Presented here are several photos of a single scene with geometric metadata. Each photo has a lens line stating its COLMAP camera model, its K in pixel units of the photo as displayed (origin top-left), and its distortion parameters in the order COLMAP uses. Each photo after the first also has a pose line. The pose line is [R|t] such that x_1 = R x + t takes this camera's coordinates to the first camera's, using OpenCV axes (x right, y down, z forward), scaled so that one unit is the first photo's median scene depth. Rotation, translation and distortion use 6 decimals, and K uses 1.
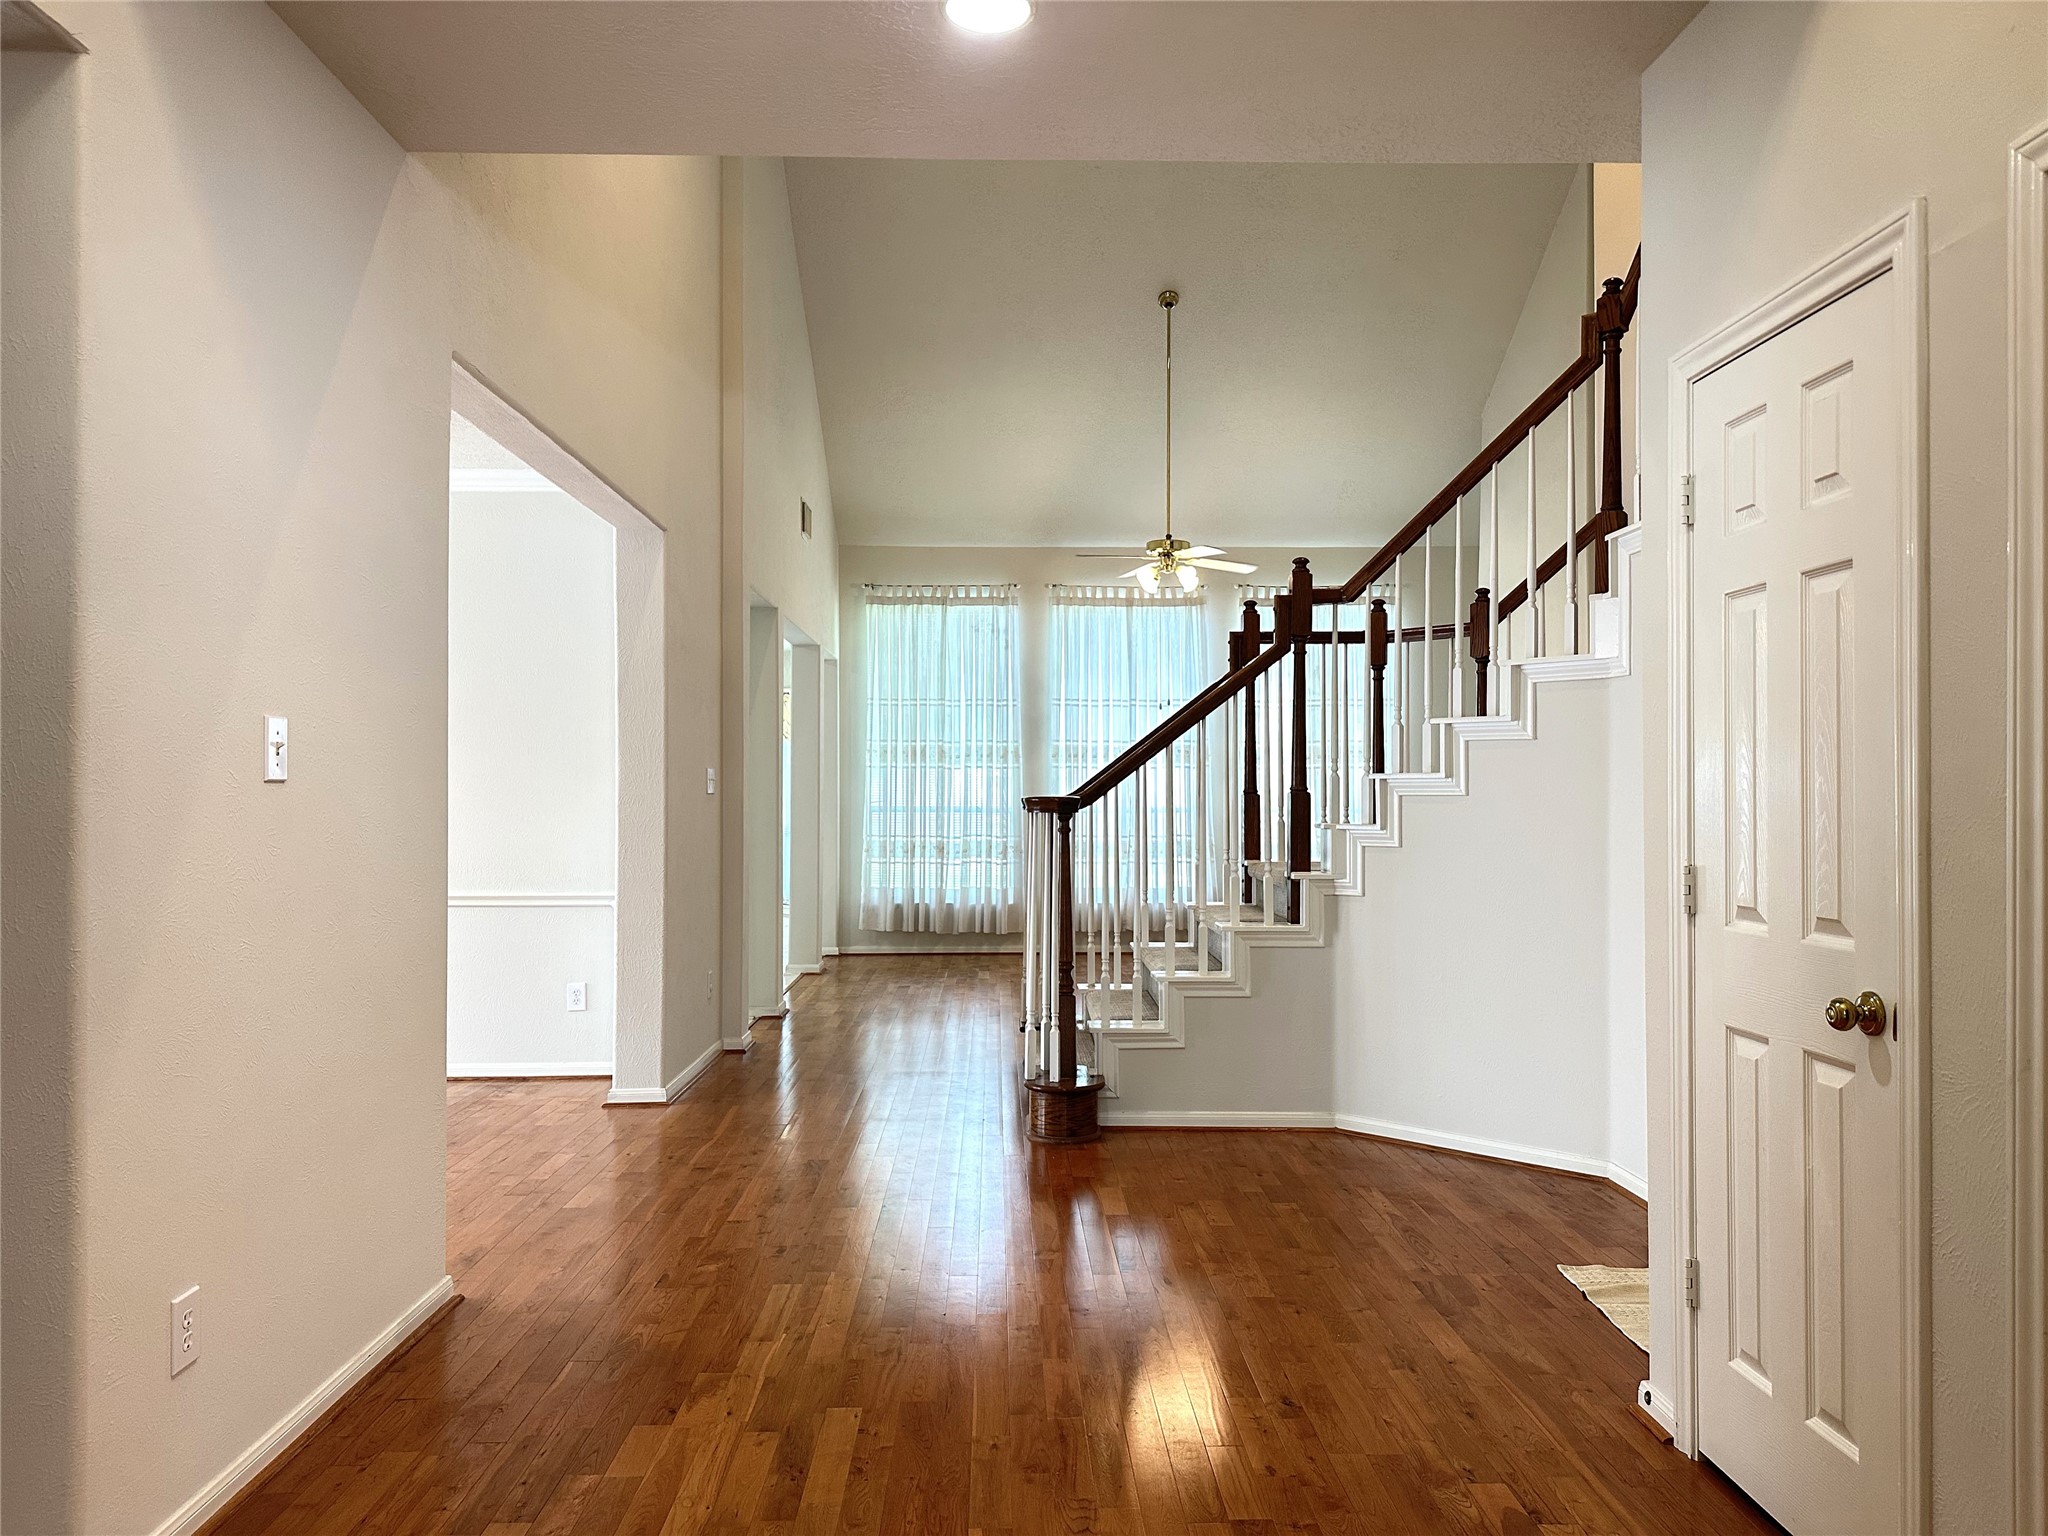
lens RADIAL K [[1438.2, 0, 1036.0], [0, 1438.2, 776.1], [0, 0, 1]] dist [0.156413, -0.215458]
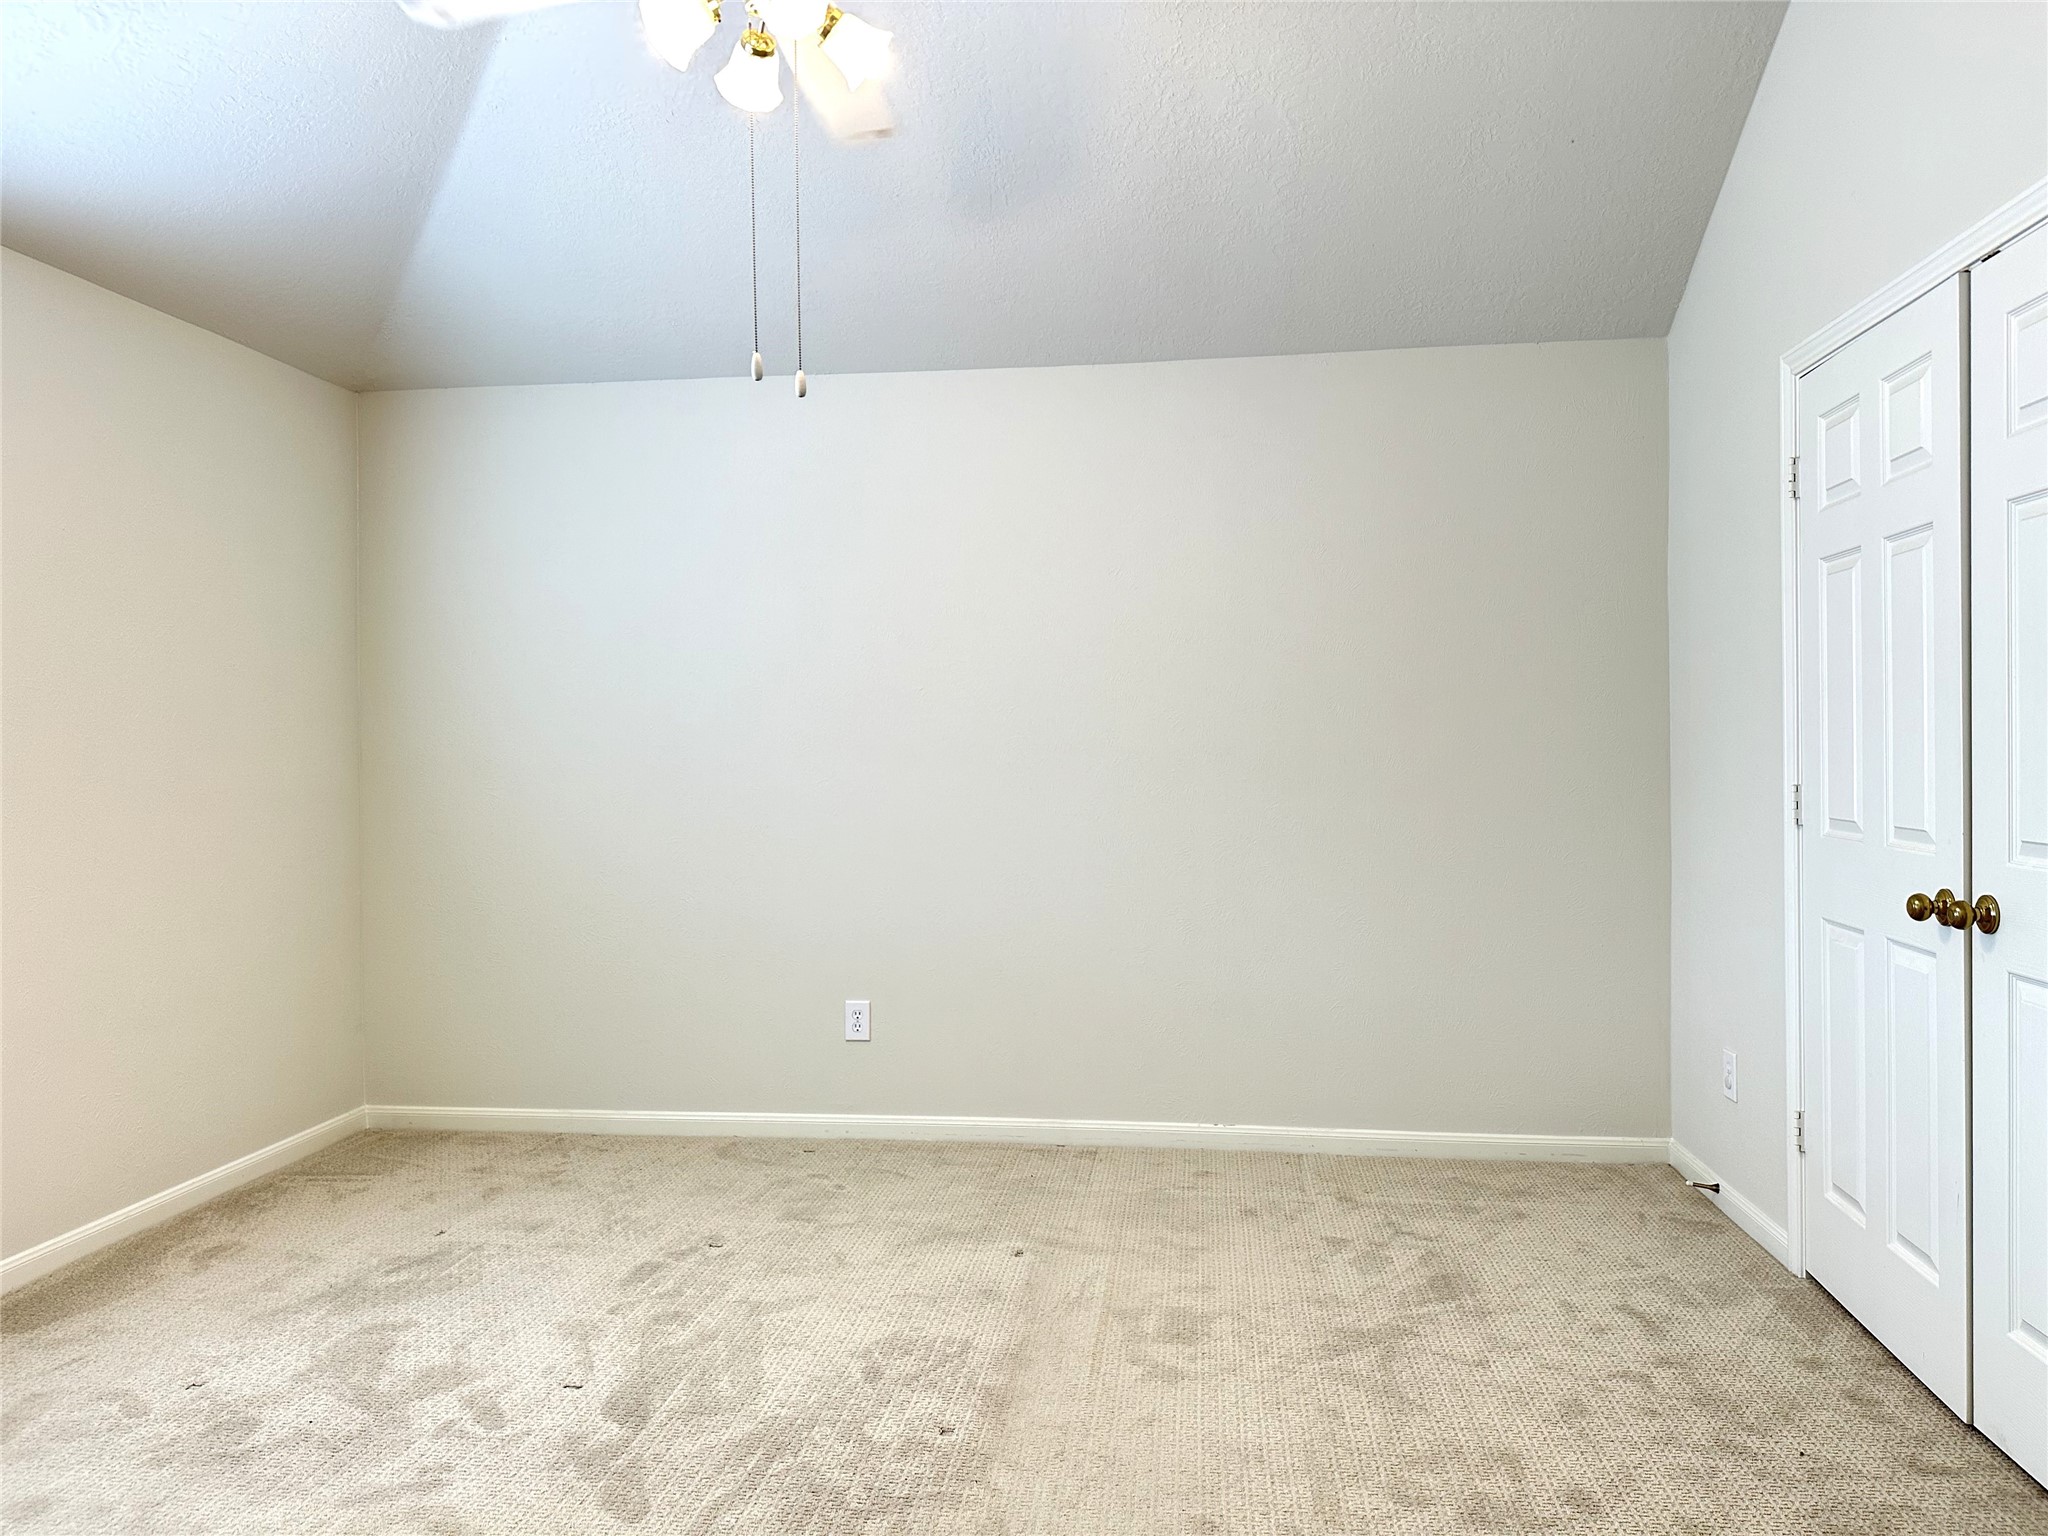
lens RADIAL K [[1438.2, 0, 1036.0], [0, 1438.2, 776.1], [0, 0, 1]] dist [0.156413, -0.215458]
pose [[0.989513, -0.017934, -0.143326, 0.008125], [0.023360, 0.999069, 0.036266, -0.005822], [0.142542, -0.039233, 0.989011, -0.272166]]
